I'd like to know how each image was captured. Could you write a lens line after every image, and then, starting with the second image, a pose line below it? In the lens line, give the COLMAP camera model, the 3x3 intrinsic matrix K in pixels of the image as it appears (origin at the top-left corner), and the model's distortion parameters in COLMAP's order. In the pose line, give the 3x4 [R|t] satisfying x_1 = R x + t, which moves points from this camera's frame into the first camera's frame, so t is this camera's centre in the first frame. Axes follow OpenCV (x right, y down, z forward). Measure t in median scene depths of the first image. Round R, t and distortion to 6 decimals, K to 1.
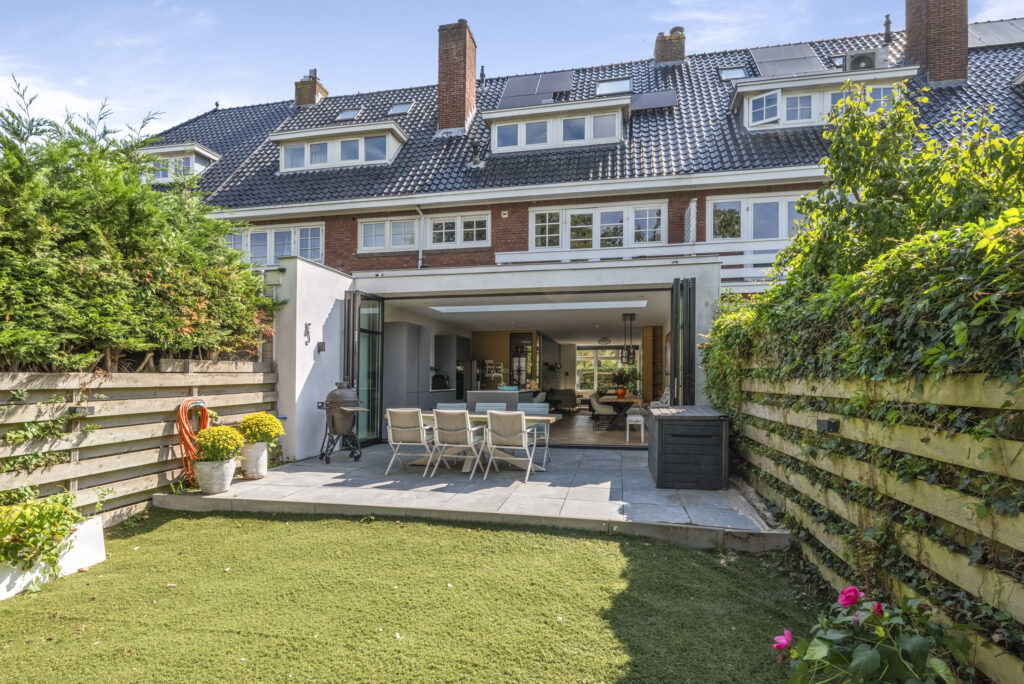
lens RADIAL K [[474.0, 0, 521.8], [0, 474.0, 383.8], [0, 0, 1]] dist [-0.001241, 0.000514]
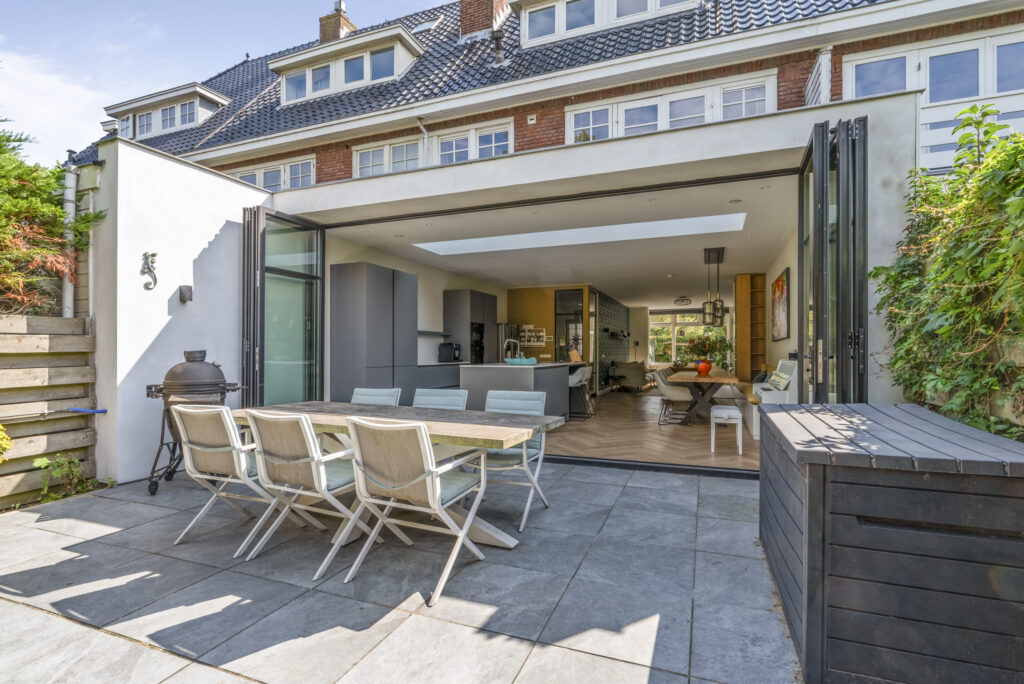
lens RADIAL K [[474.0, 0, 521.6], [0, 474.0, 348.9], [0, 0, 1]] dist [-0.001241, 0.000514]
pose [[0.985646, -0.003291, -0.168793, 0.065373], [0.000662, 0.999878, -0.015628, 0.002089], [0.168823, 0.015292, 0.985528, 0.277218]]
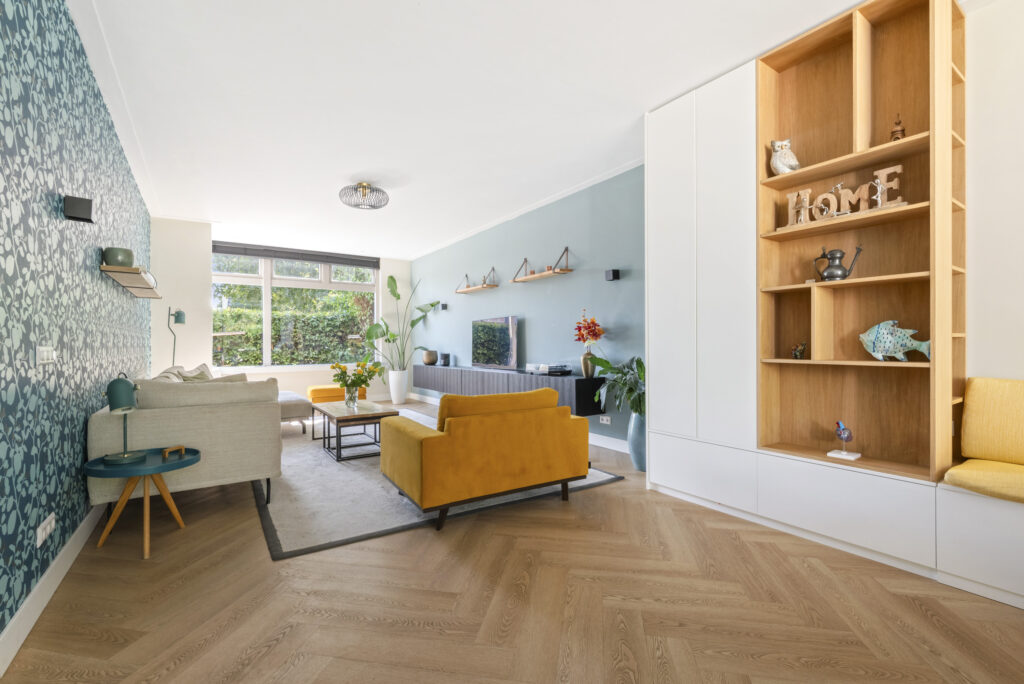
lens RADIAL K [[464.9, 0, 521.0], [0, 464.9, 347.7], [0, 0, 1]] dist [-0.001559, -0.000398]
pose [[0.687386, -0.006707, 0.726262, 0.061761], [0.010324, 0.999947, -0.000537, 0.000903], [-0.726219, 0.007866, 0.687418, 1.084212]]
